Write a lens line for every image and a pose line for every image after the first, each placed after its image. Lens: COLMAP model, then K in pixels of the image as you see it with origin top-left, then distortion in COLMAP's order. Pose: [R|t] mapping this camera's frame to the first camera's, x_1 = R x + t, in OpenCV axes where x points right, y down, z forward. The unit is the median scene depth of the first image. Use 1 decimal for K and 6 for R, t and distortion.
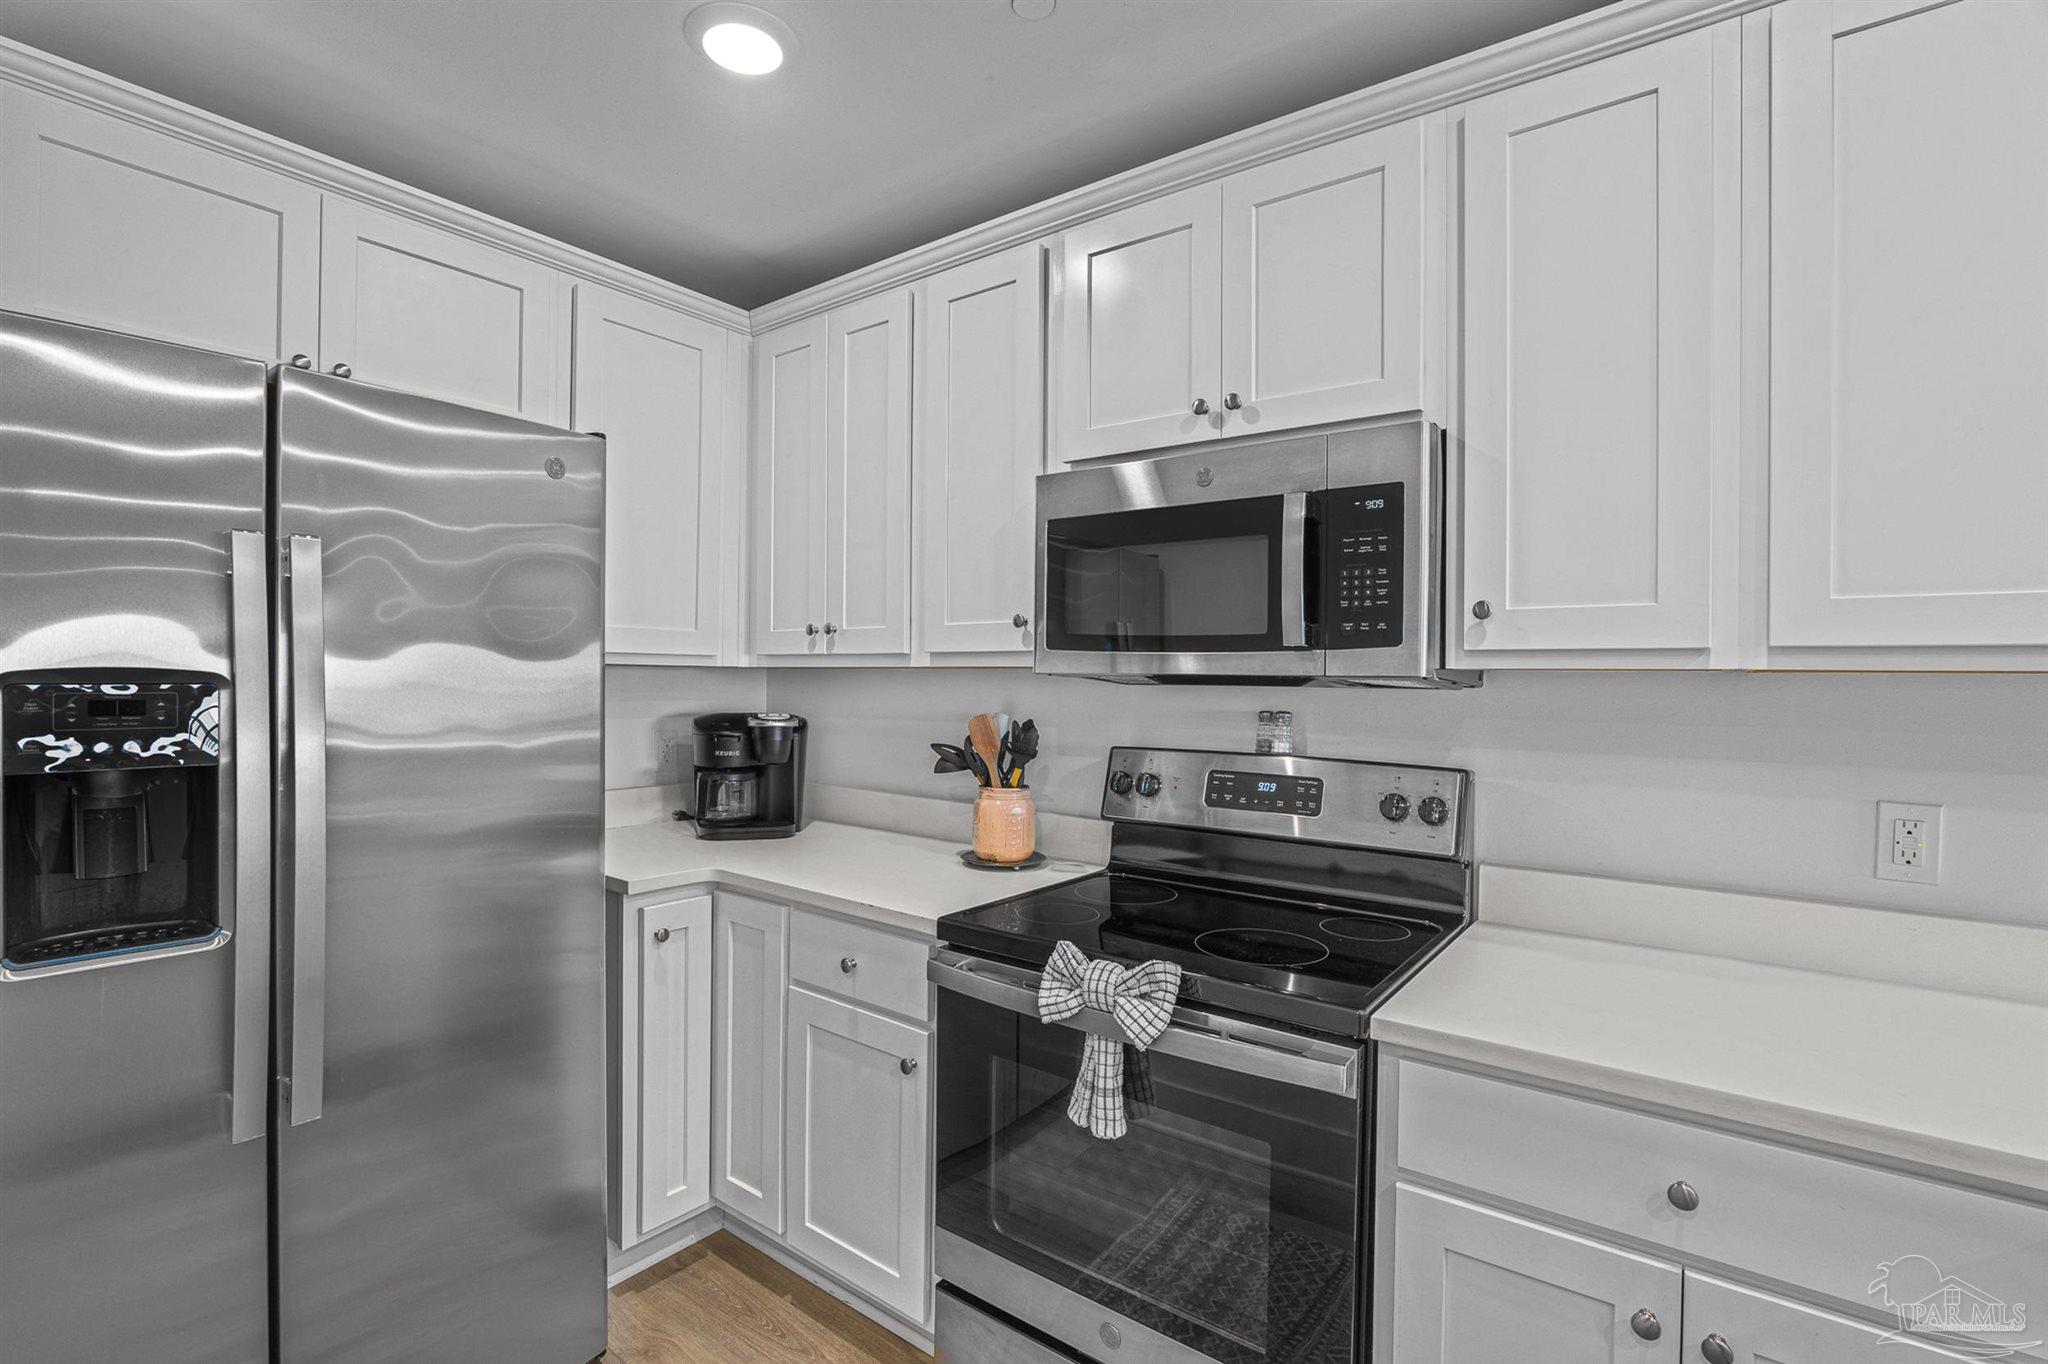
lens RADIAL K [[972.4, 0, 1017.4], [0, 972.4, 682.7], [0, 0, 1]] dist [-0.035215, 0.017193]
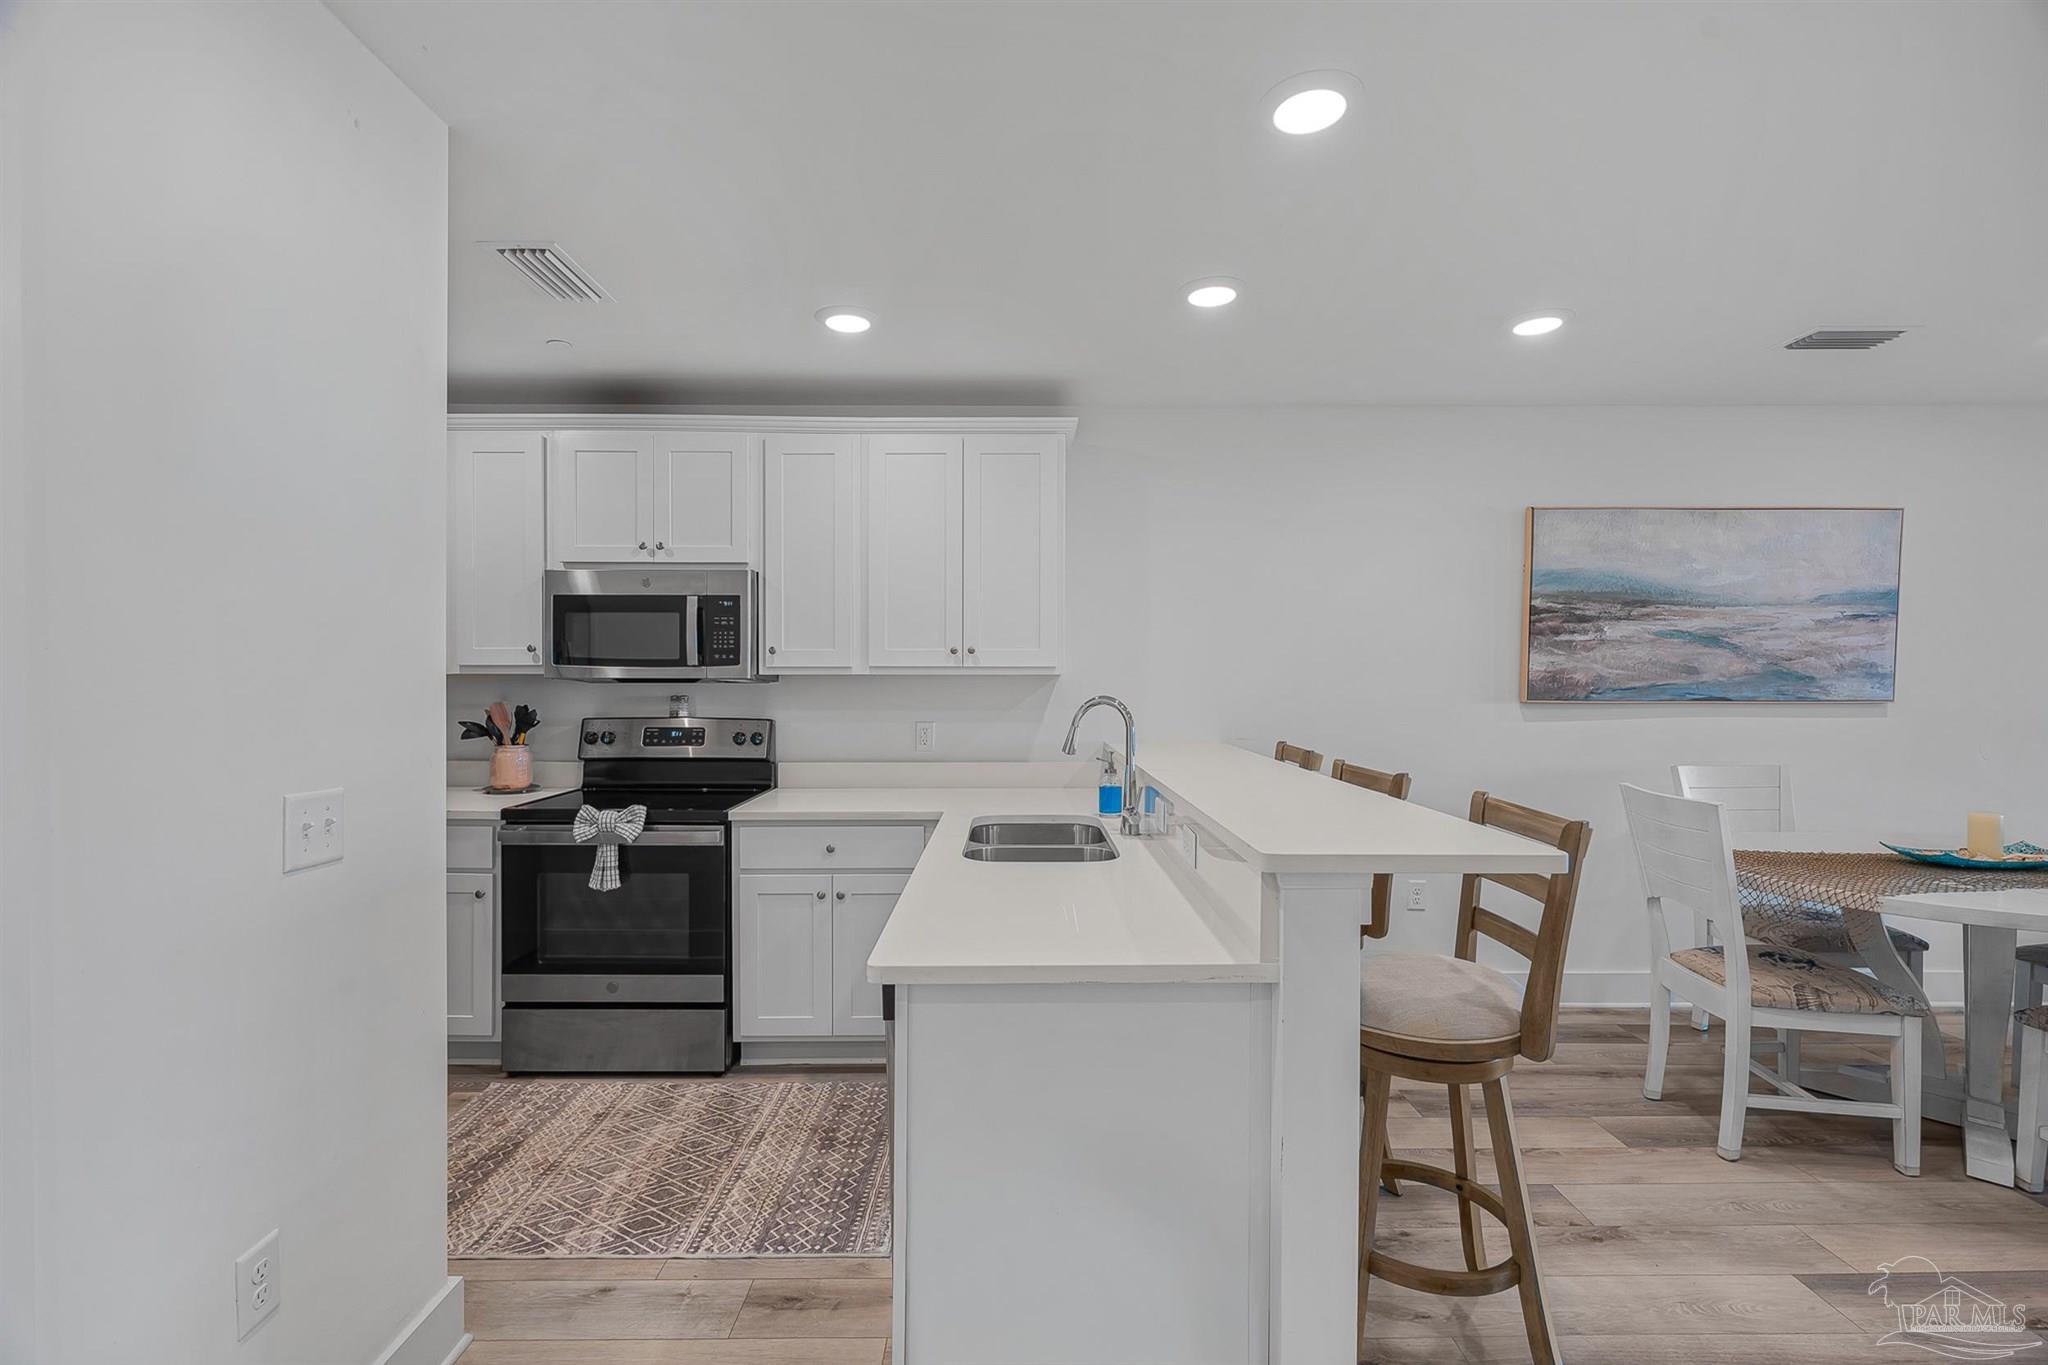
lens RADIAL K [[912.9, 0, 1024.0], [0, 912.9, 682.5], [0, 0, 1]] dist [0.001191, 0.000204]
pose [[0.792698, -0.016174, 0.609399, -0.321525], [0.011310, 0.999866, 0.011826, -0.011413], [-0.609509, -0.002482, 0.792775, -0.929202]]
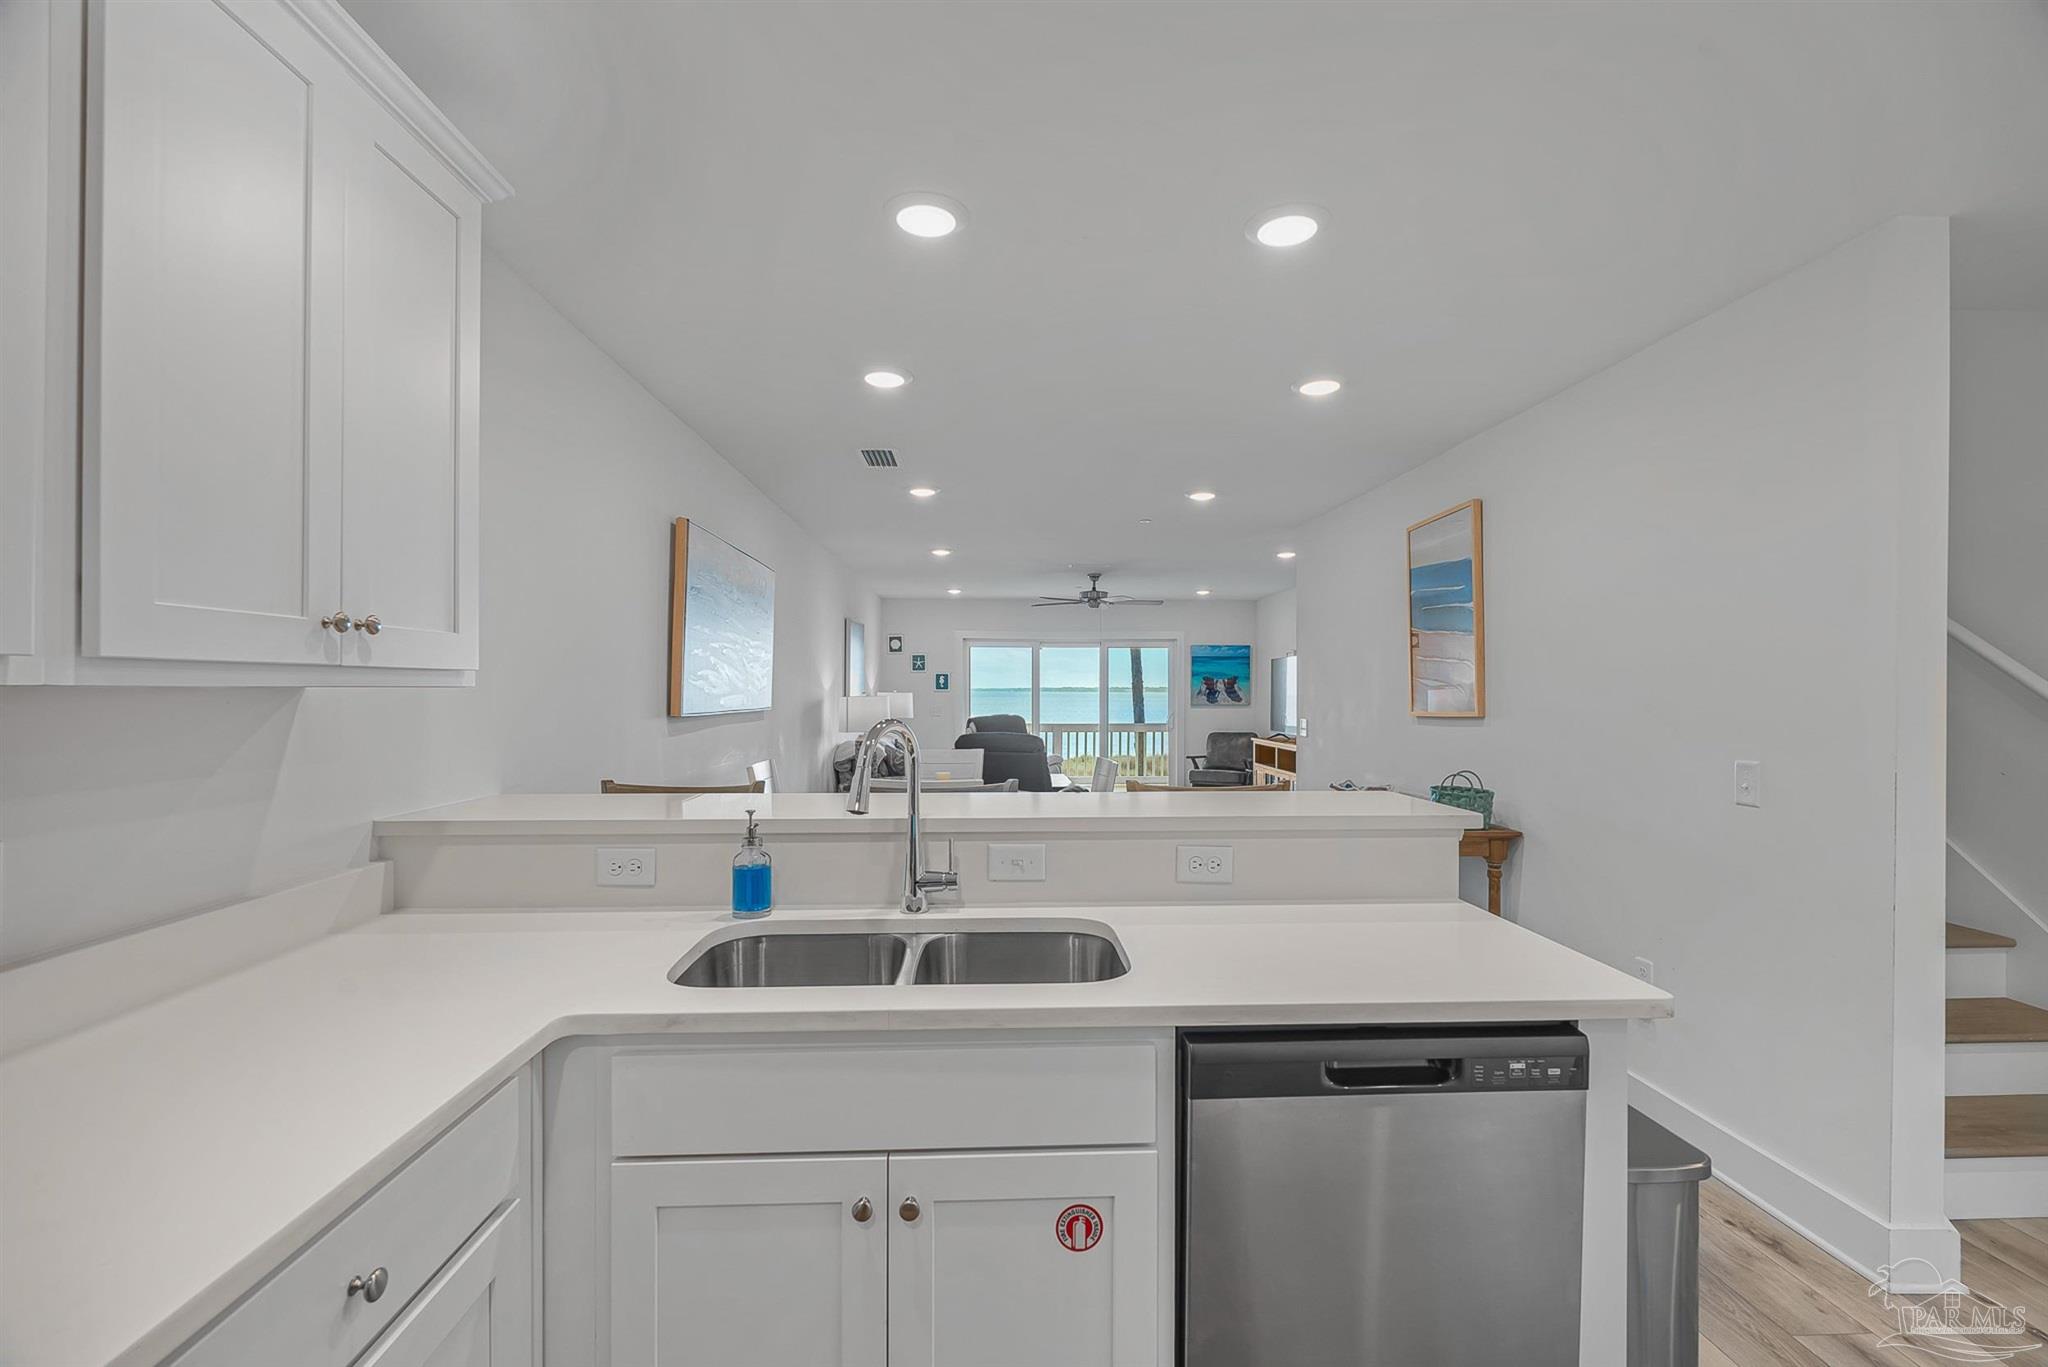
lens RADIAL K [[861.0, 0, 1018.9], [0, 861.0, 682.6], [0, 0, 1]] dist [0.000634, 0.000092]
pose [[-0.636126, -0.007162, 0.771552, -0.150531], [-0.007739, 0.999966, 0.002901, -0.016187], [-0.771546, -0.004126, -0.636160, 0.582191]]
